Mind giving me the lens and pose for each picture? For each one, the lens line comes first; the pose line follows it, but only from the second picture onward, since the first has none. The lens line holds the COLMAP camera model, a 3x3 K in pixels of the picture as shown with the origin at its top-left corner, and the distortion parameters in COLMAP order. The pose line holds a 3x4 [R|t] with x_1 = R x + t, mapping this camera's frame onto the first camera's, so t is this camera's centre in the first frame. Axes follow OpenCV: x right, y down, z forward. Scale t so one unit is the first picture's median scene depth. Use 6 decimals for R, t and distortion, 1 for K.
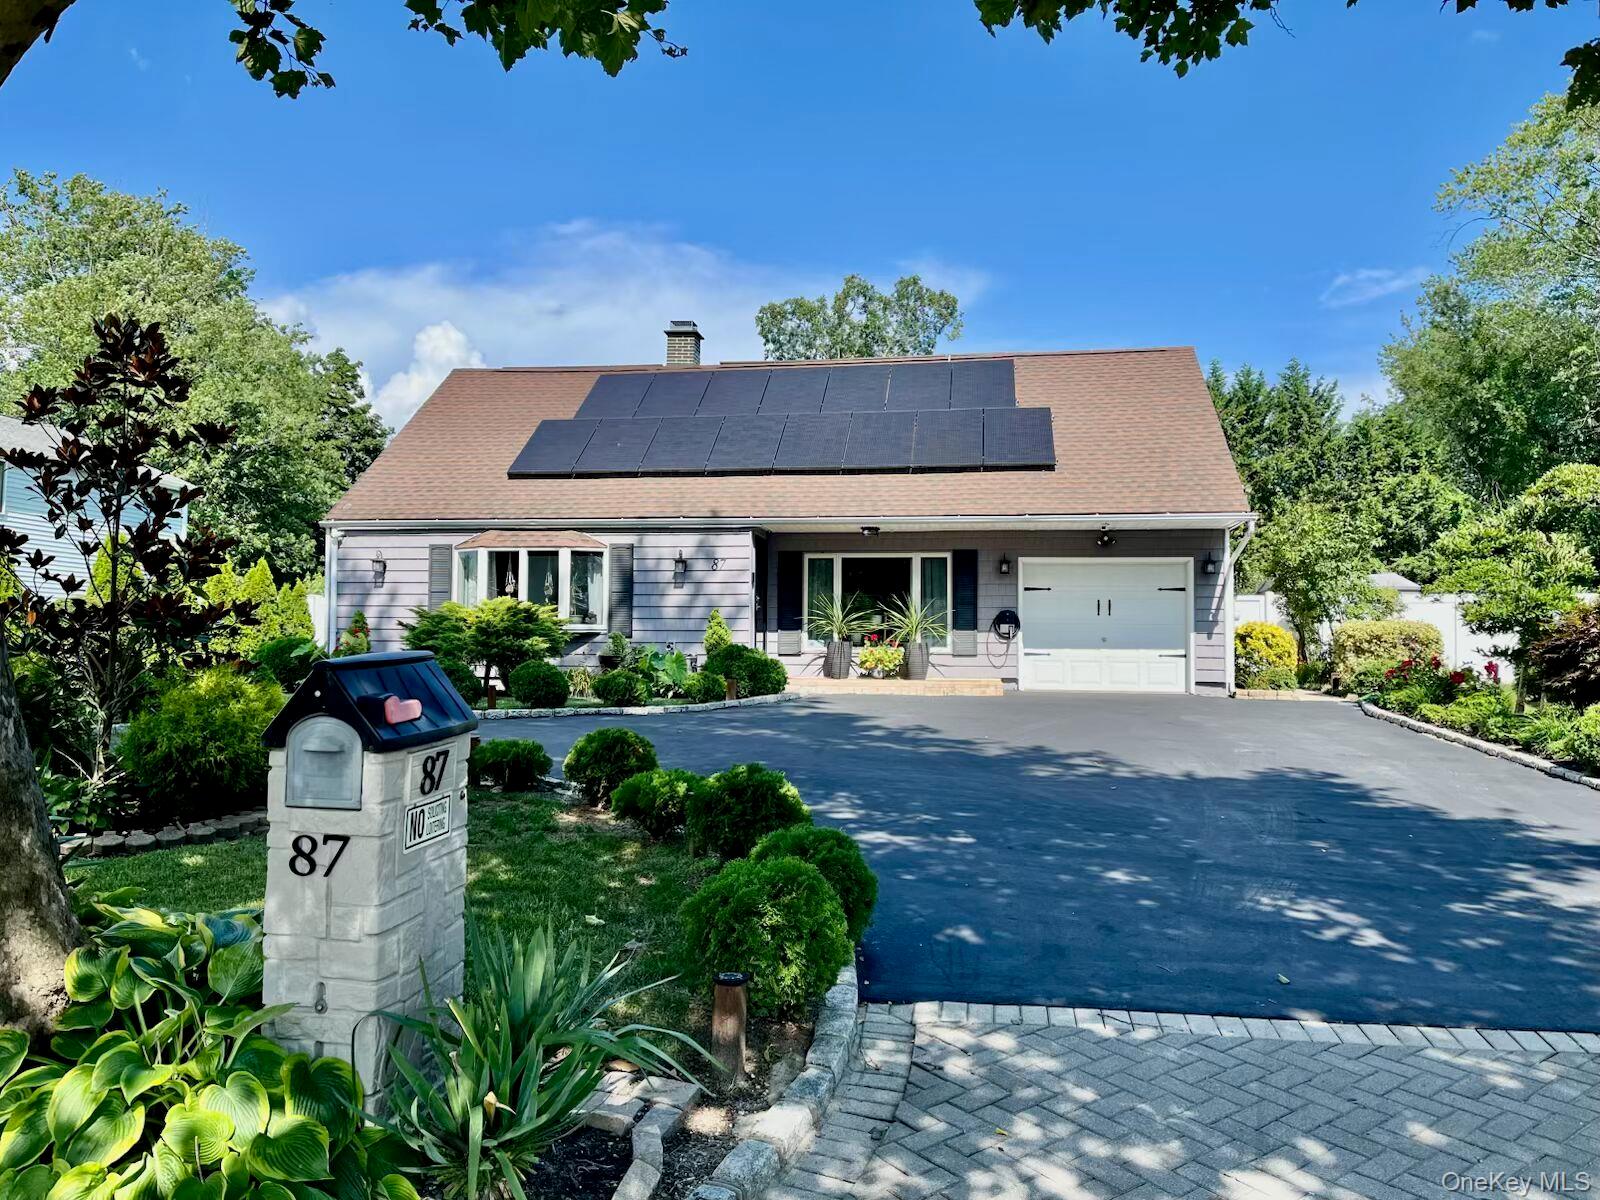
lens RADIAL K [[1235.0, 0, 800.4], [0, 1235.0, 600.4], [0, 0, 1]] dist [0.053757, -0.062216]
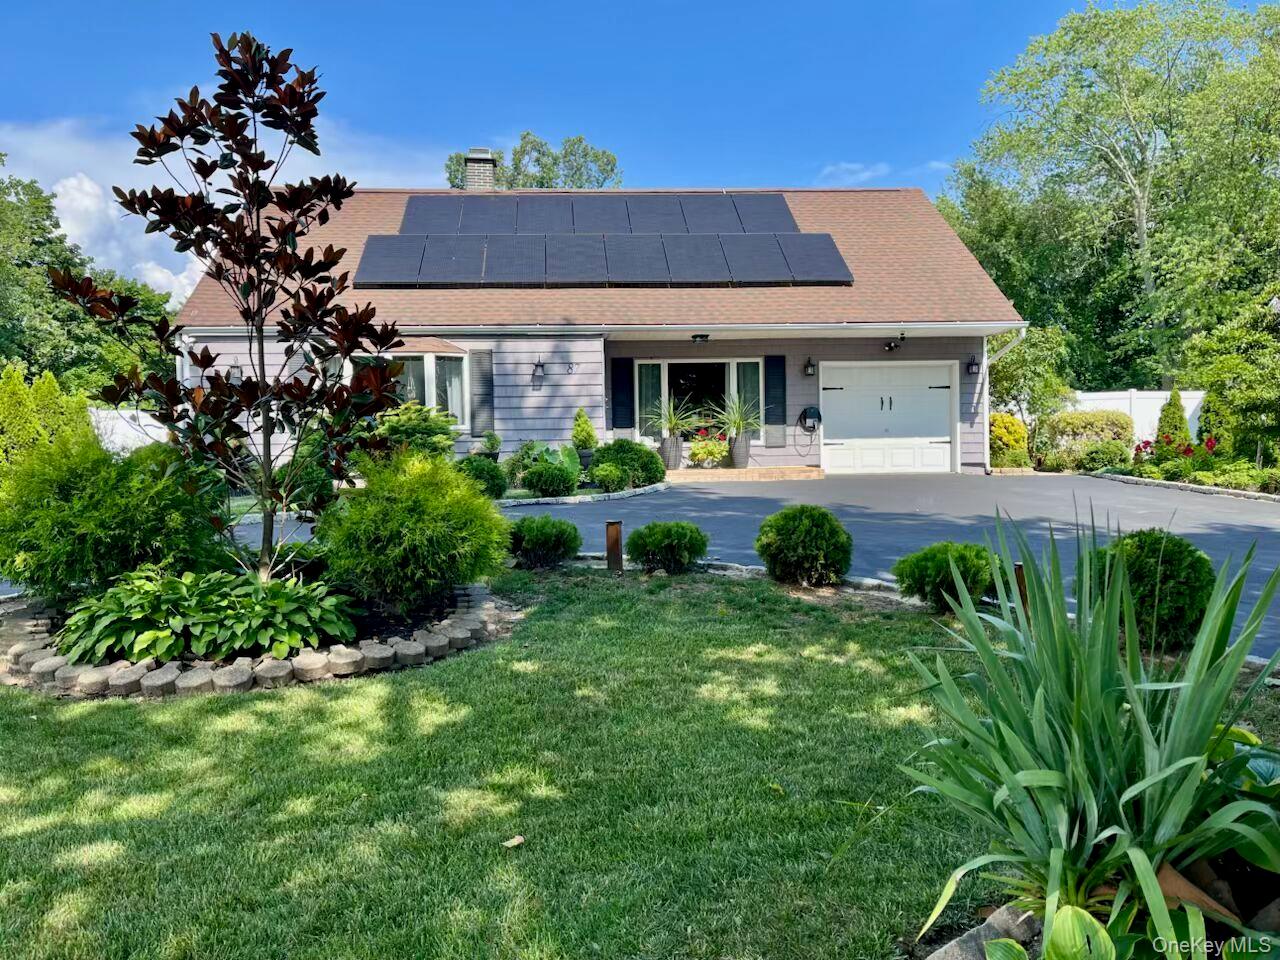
lens RADIAL K [[988.0, 0, 642.5], [0, 988.0, 486.9], [0, 0, 1]] dist [0.053757, -0.062216]
pose [[0.972857, -0.032147, 0.229163, -0.205651], [0.016203, 0.997336, 0.071120, 0.014331], [-0.230839, -0.065476, 0.970787, 0.121614]]
